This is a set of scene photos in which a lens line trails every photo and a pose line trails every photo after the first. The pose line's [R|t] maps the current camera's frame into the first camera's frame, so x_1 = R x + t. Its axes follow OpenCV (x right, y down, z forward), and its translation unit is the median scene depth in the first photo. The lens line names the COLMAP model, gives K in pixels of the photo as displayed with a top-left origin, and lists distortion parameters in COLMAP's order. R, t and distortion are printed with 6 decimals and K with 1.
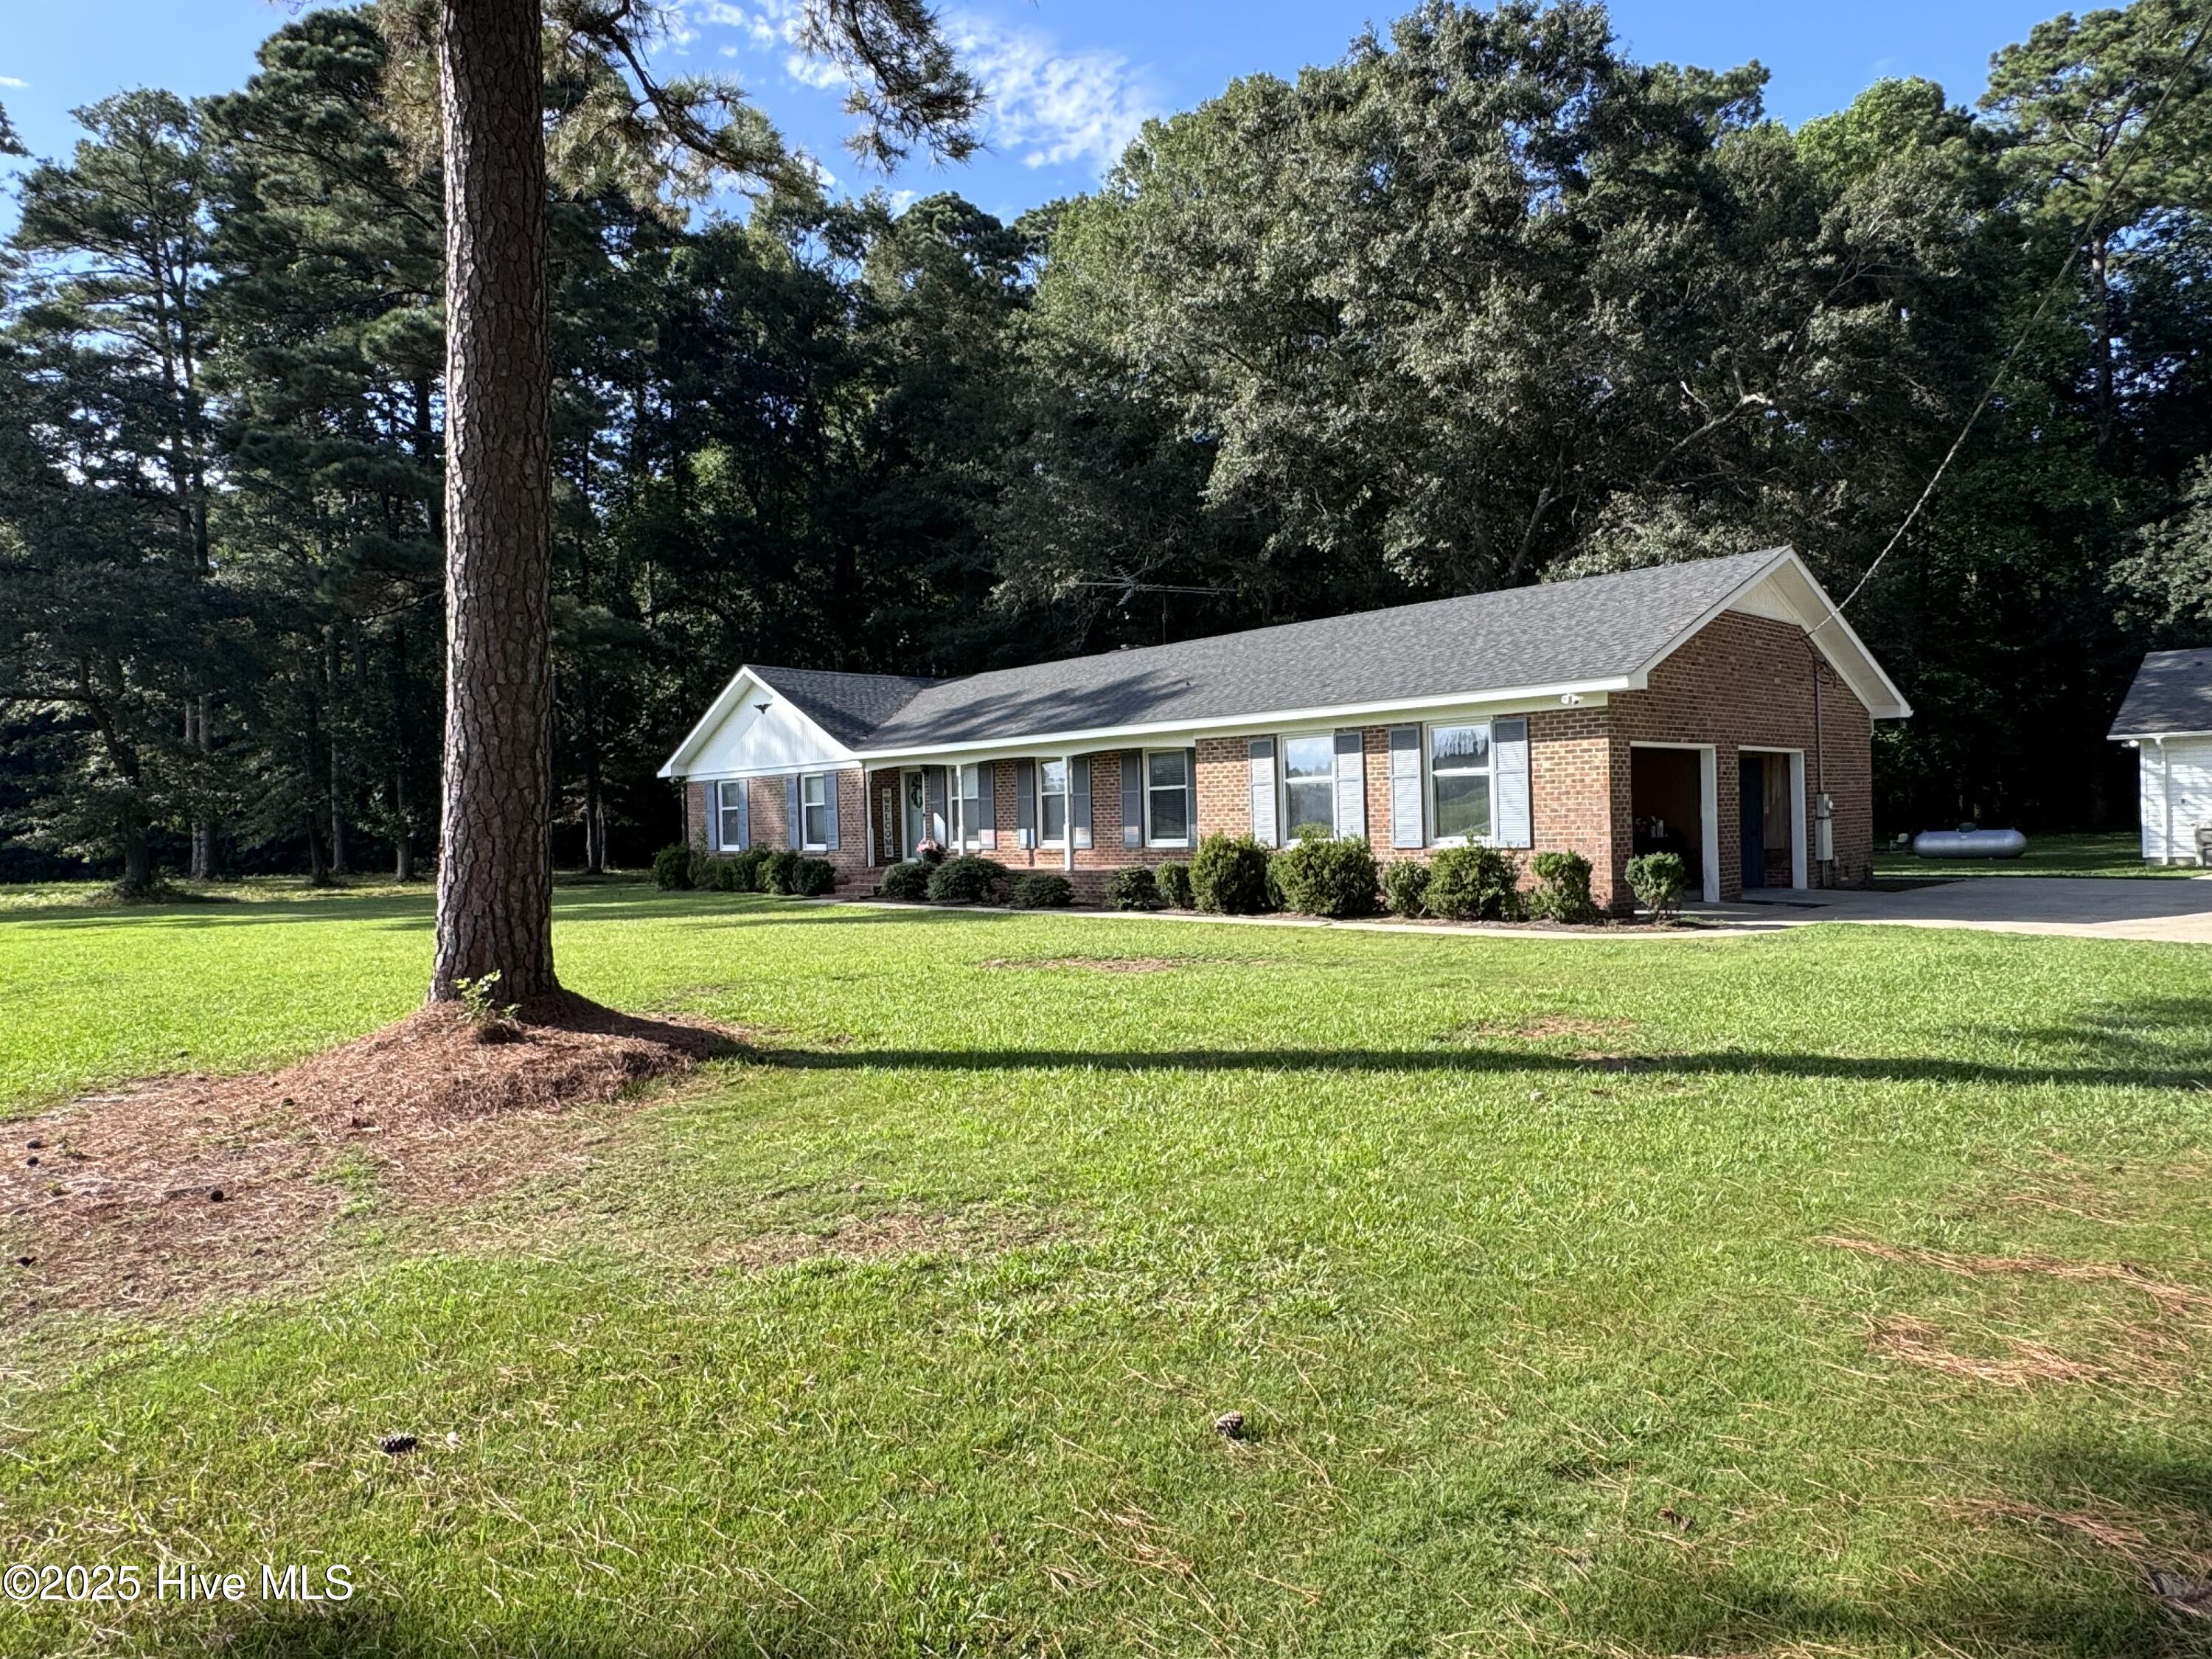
lens RADIAL K [[1377.0, 0, 1106.0], [0, 1377.0, 829.5], [0, 0, 1]] dist [0.003043, 0.001494]
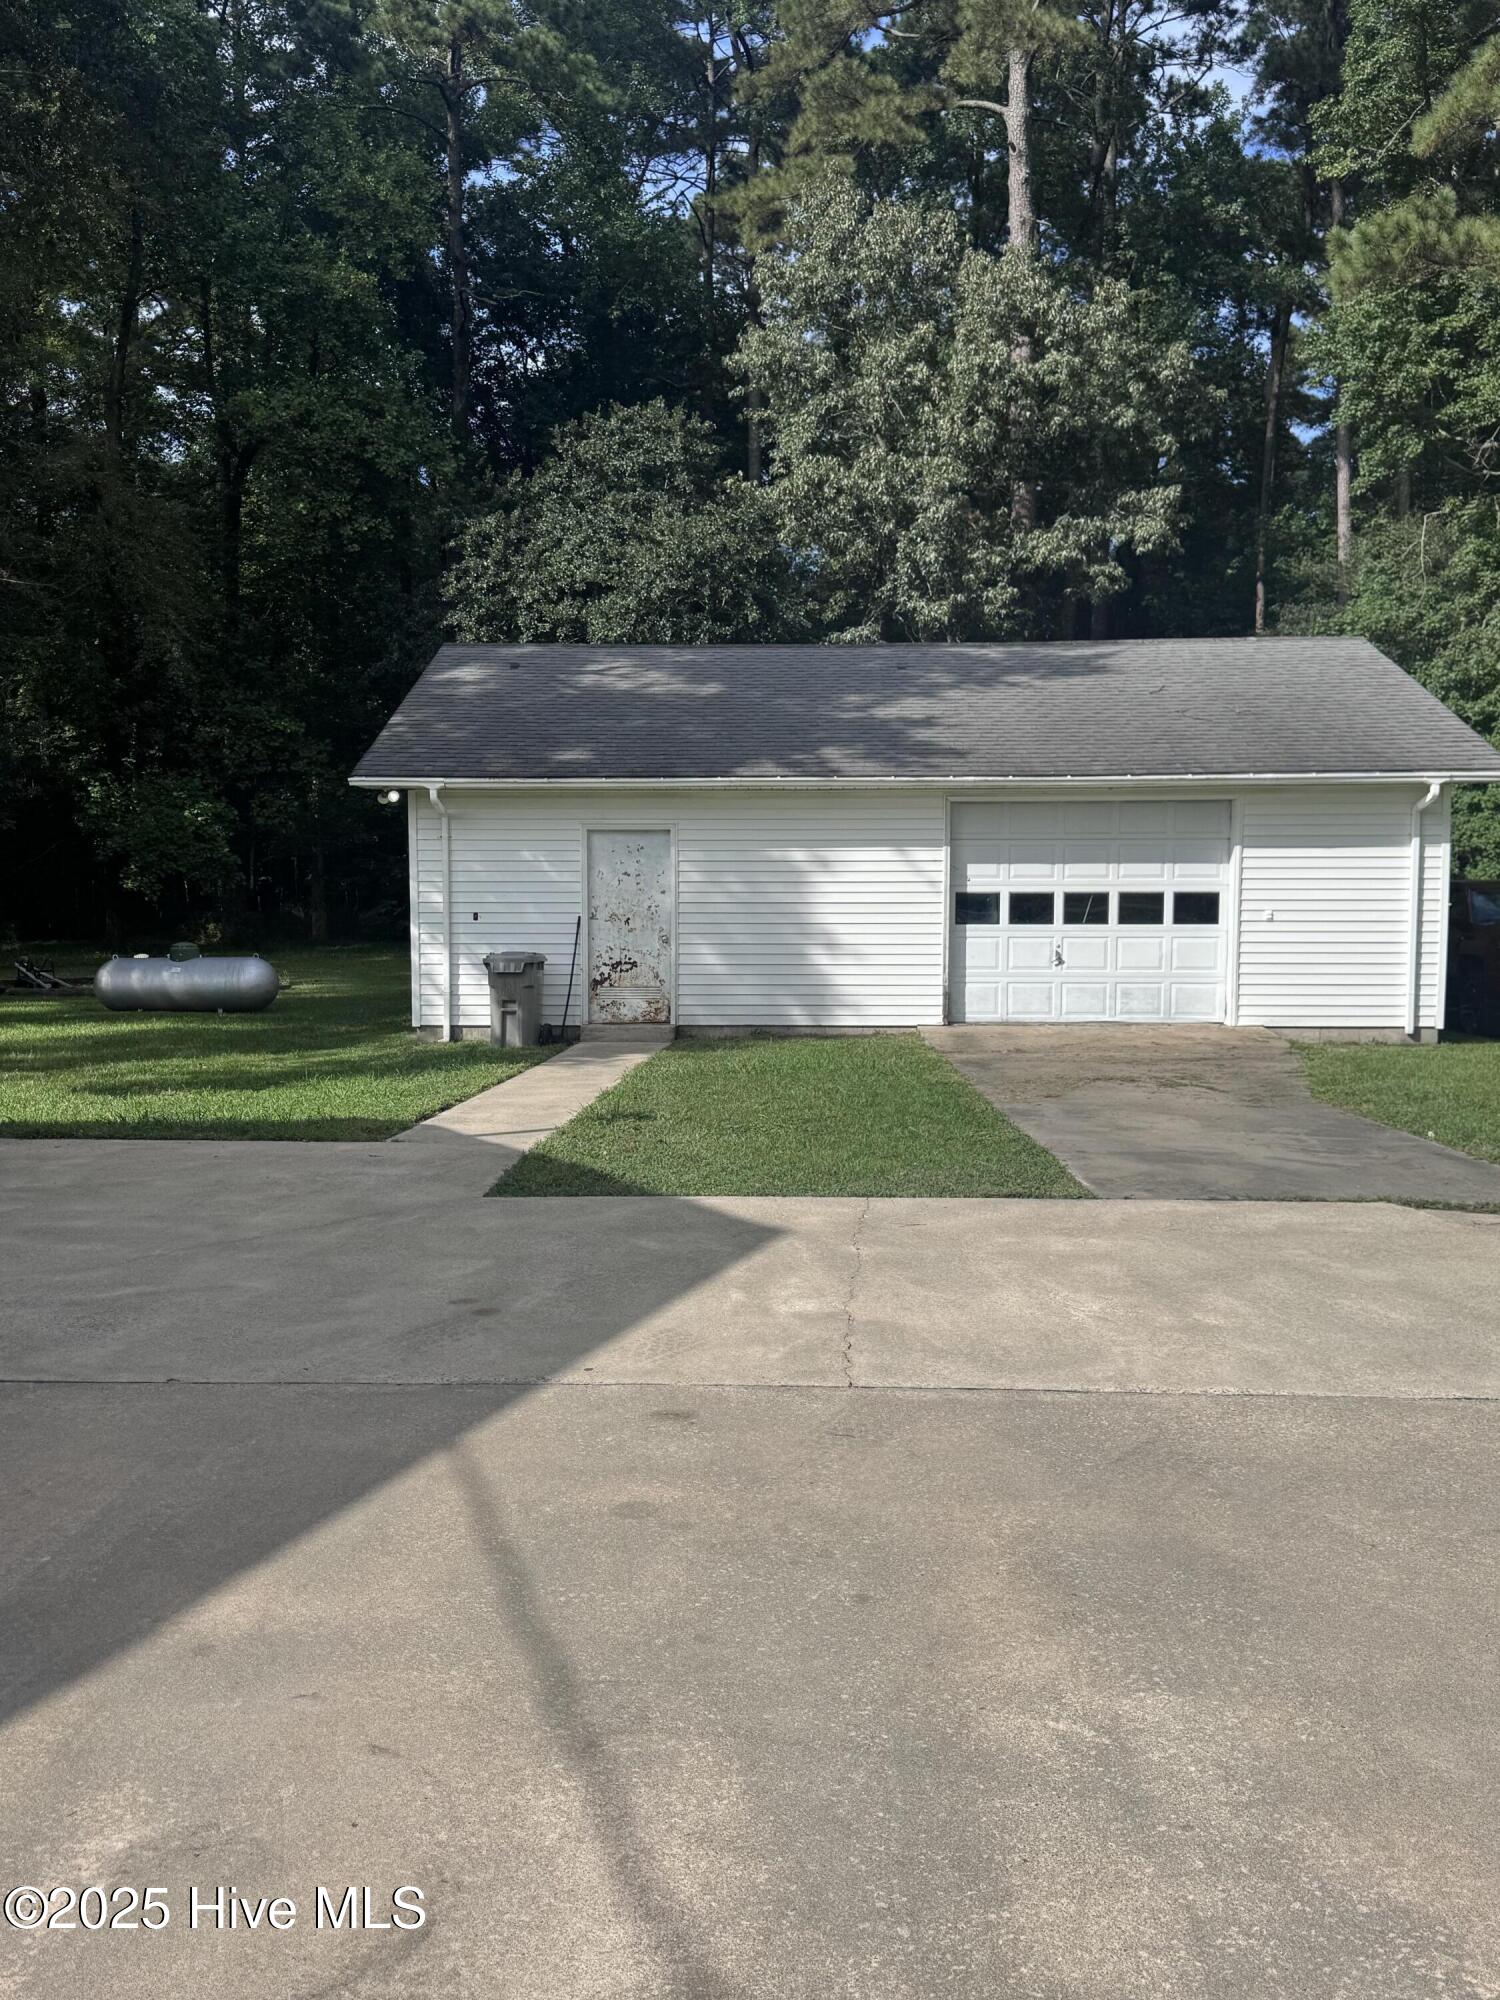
lens RADIAL K [[1641.7, 0, 739.3], [0, 1641.7, 1001.6], [0, 0, 1]] dist [0.193783, -0.420120]
pose [[0.722916, -0.018221, 0.690695, 0.347492], [-0.016605, 0.998905, 0.043732, -0.014120], [-0.690736, -0.043084, 0.721822, 0.397617]]
